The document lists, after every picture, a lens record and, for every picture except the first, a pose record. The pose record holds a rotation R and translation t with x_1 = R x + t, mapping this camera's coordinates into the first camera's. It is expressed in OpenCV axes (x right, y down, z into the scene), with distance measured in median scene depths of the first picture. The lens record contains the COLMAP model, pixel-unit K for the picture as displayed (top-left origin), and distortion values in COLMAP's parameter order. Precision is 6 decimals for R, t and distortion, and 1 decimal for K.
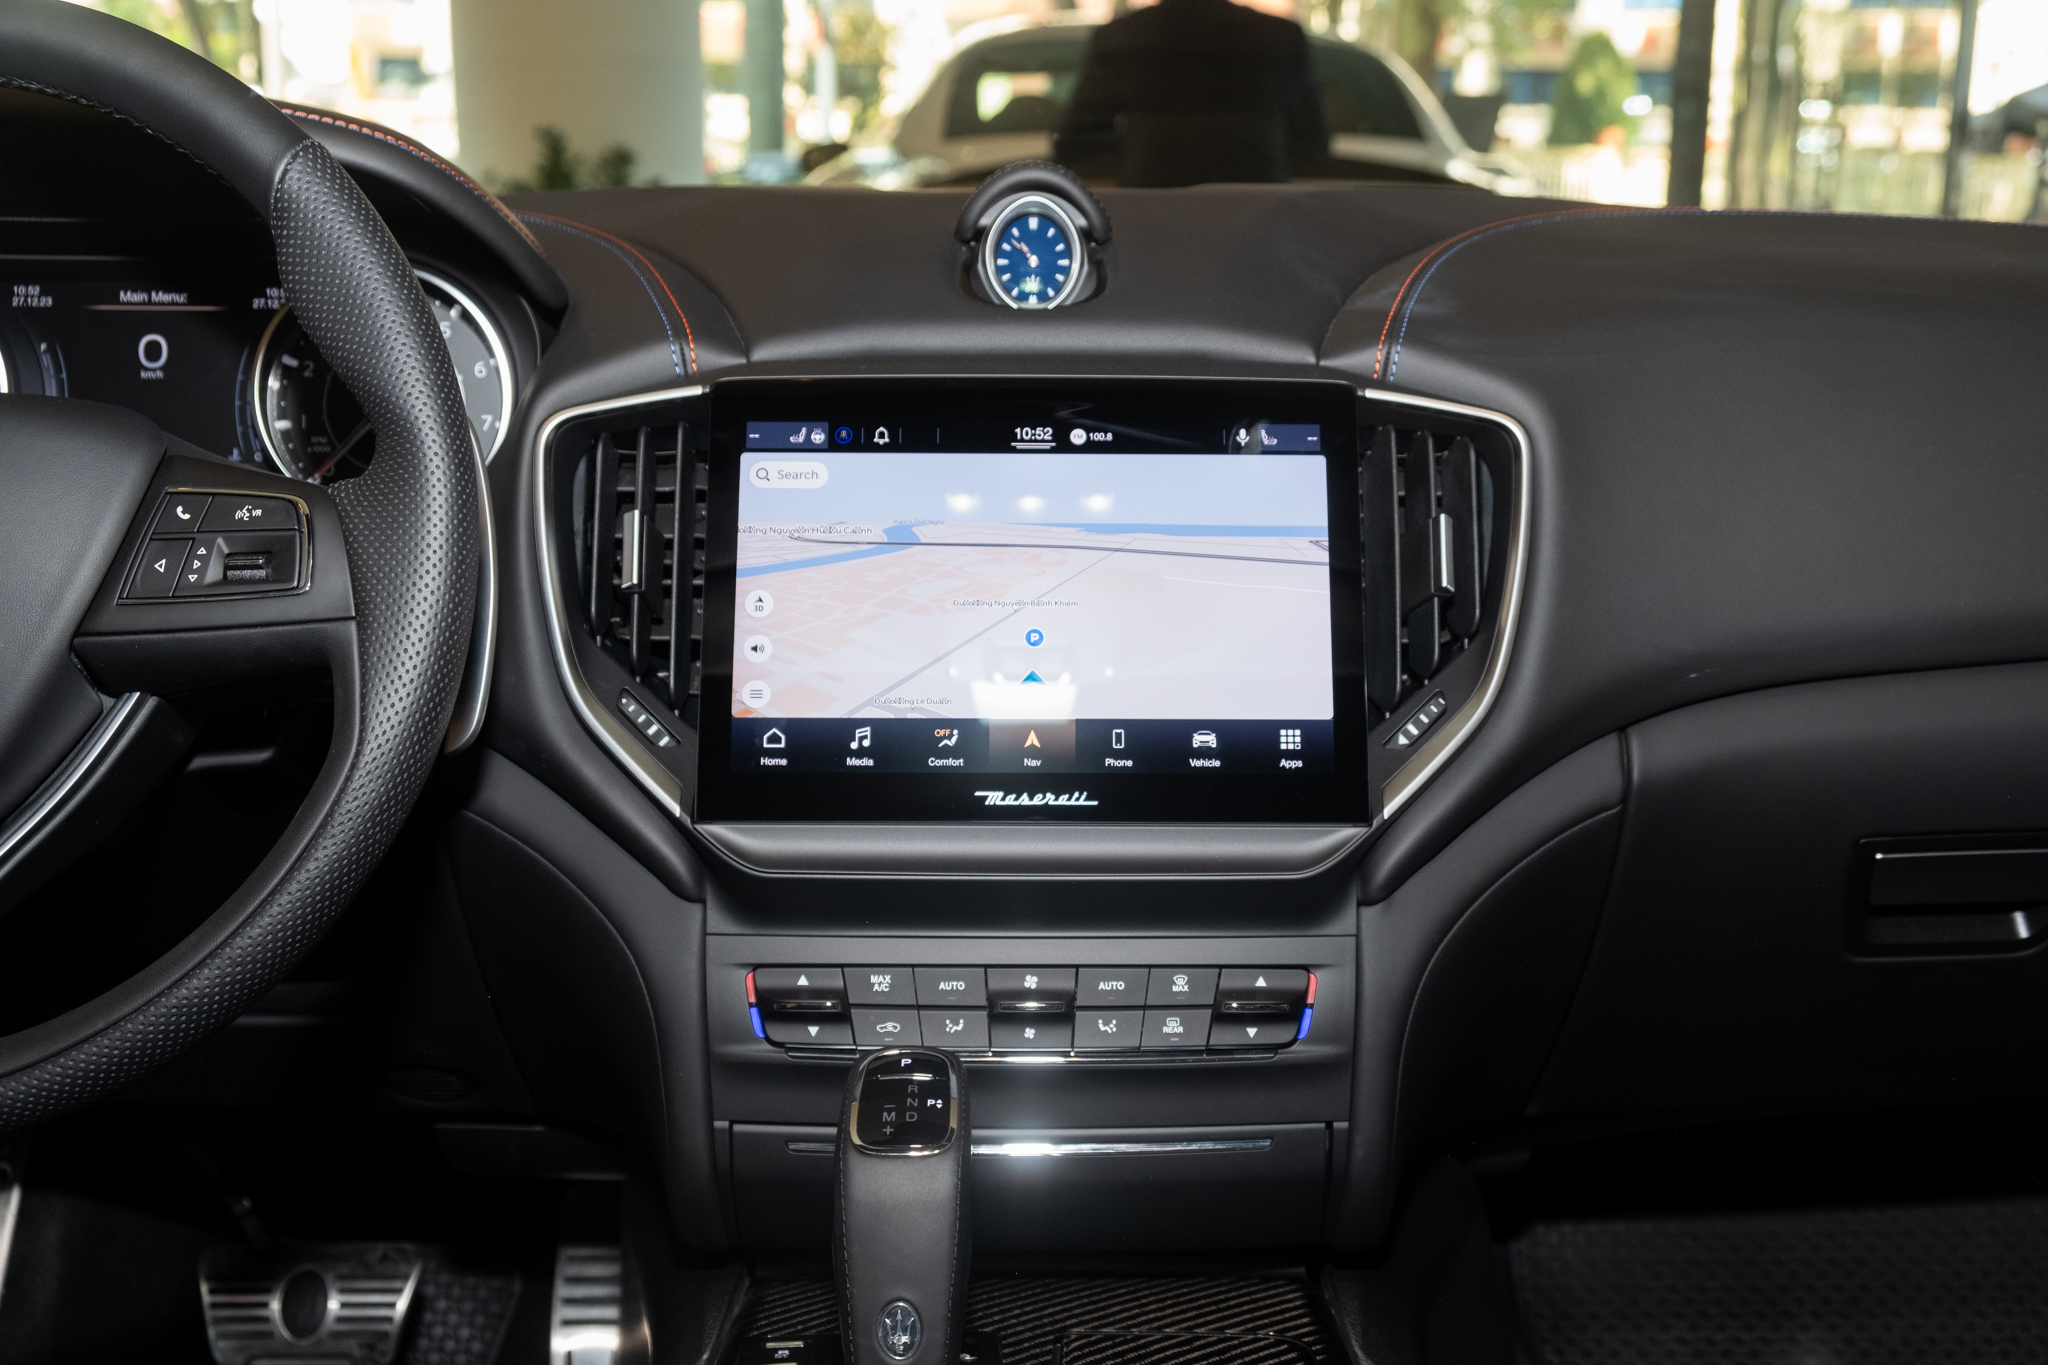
lens RADIAL K [[2482.7, 0, 1024.0], [0, 2482.7, 682.5], [0, 0, 1]] dist [0.013313, 0.035516]
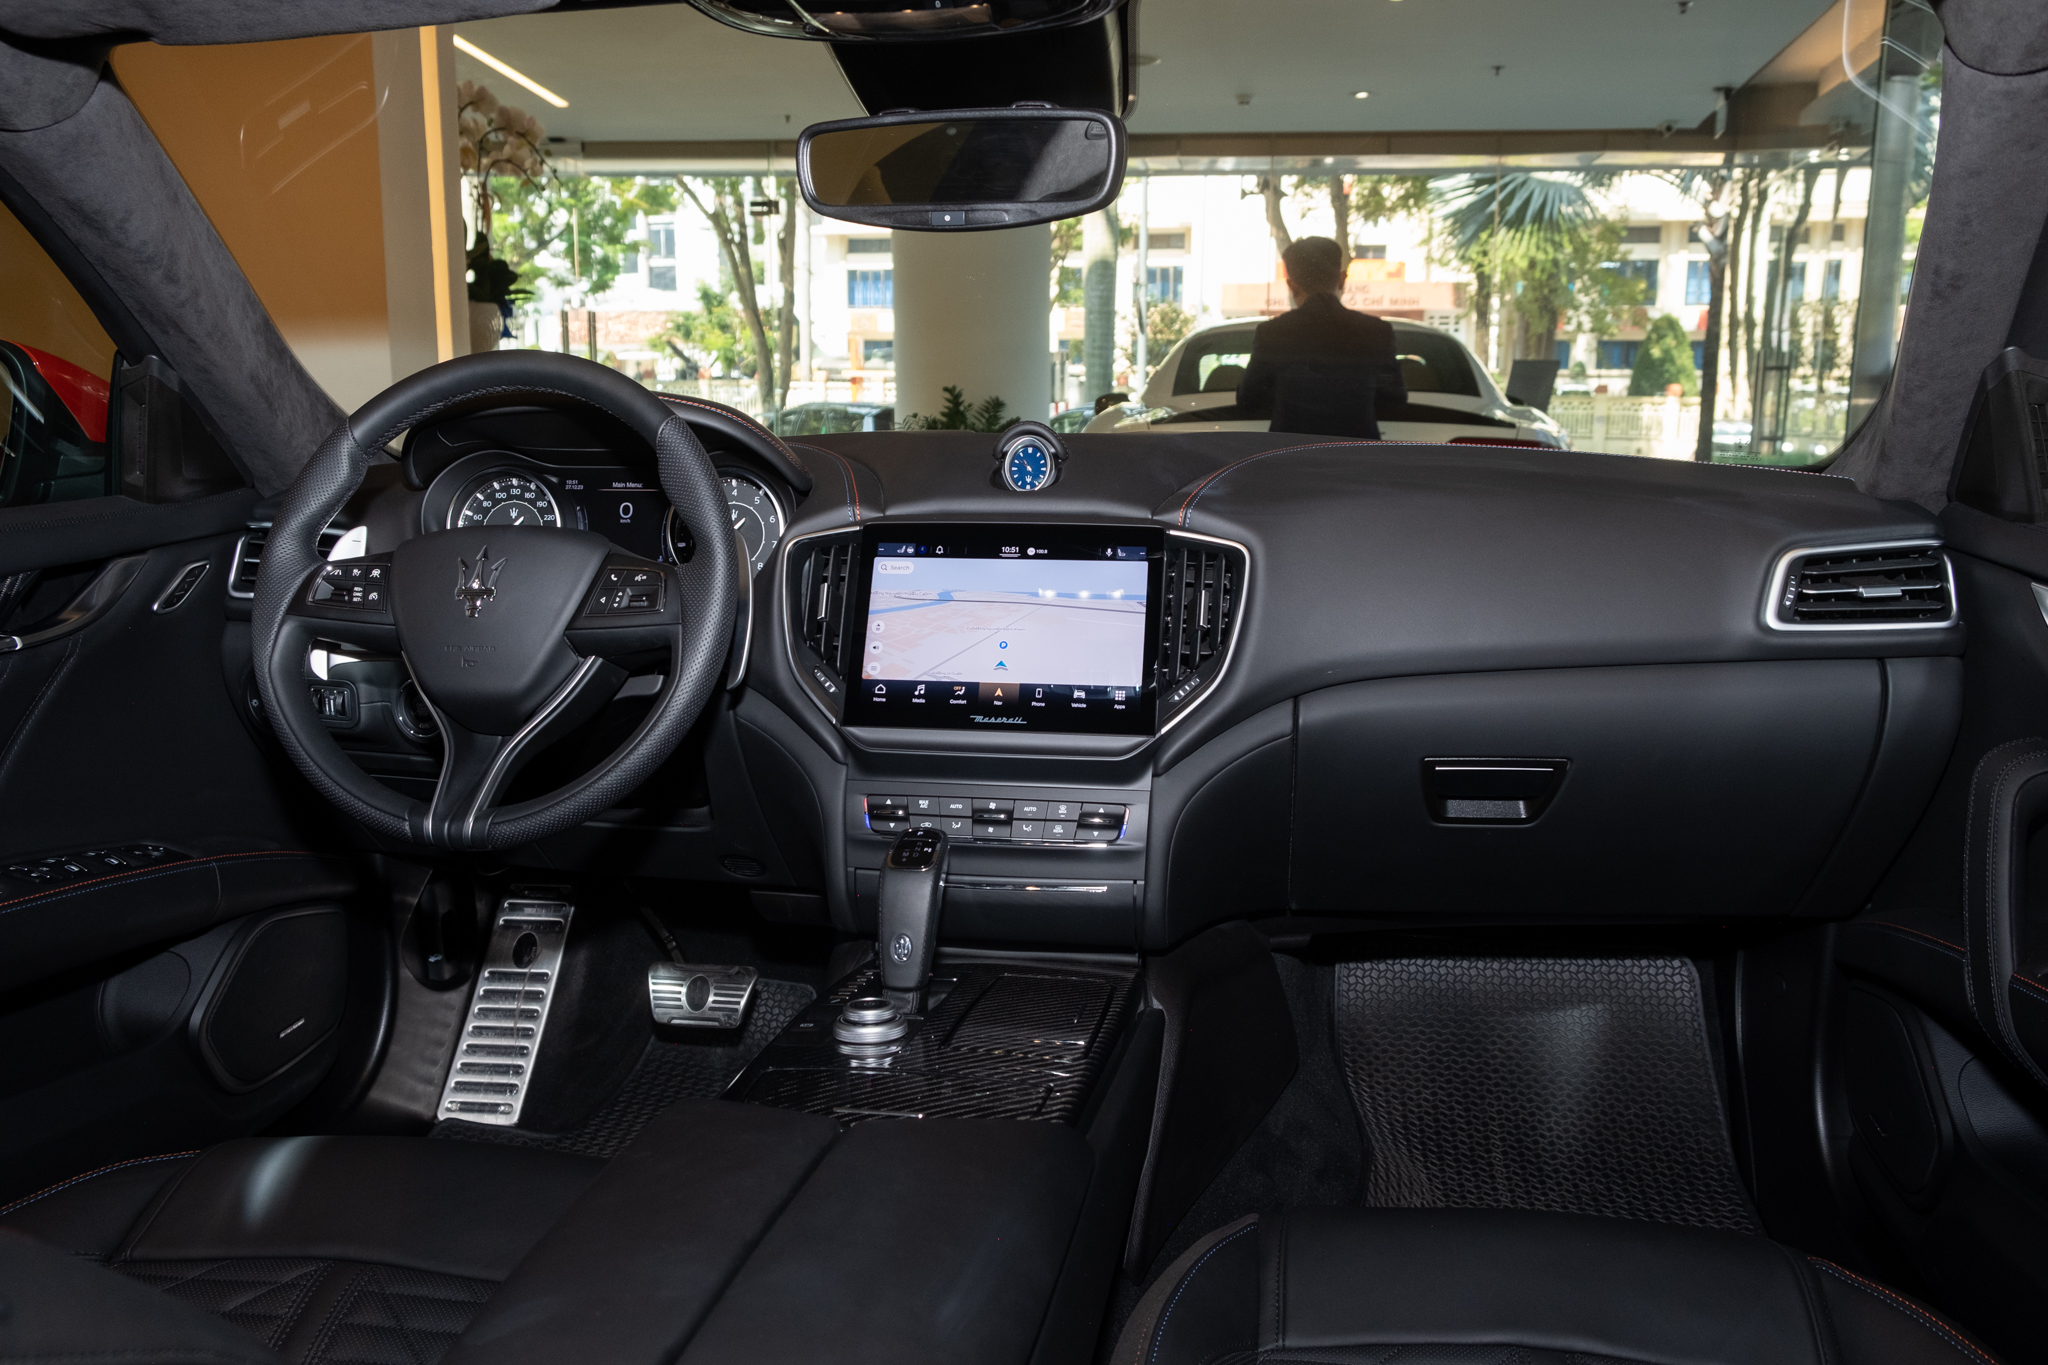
lens RADIAL K [[1662.9, 0, 1024.0], [0, 1662.9, 682.5], [0, 0, 1]] dist [-0.024494, -0.004830]
pose [[0.987508, 0.023714, -0.155774, 0.238590], [-0.030015, 0.998818, -0.038226, 0.066180], [0.154684, 0.042424, 0.987053, -0.387579]]
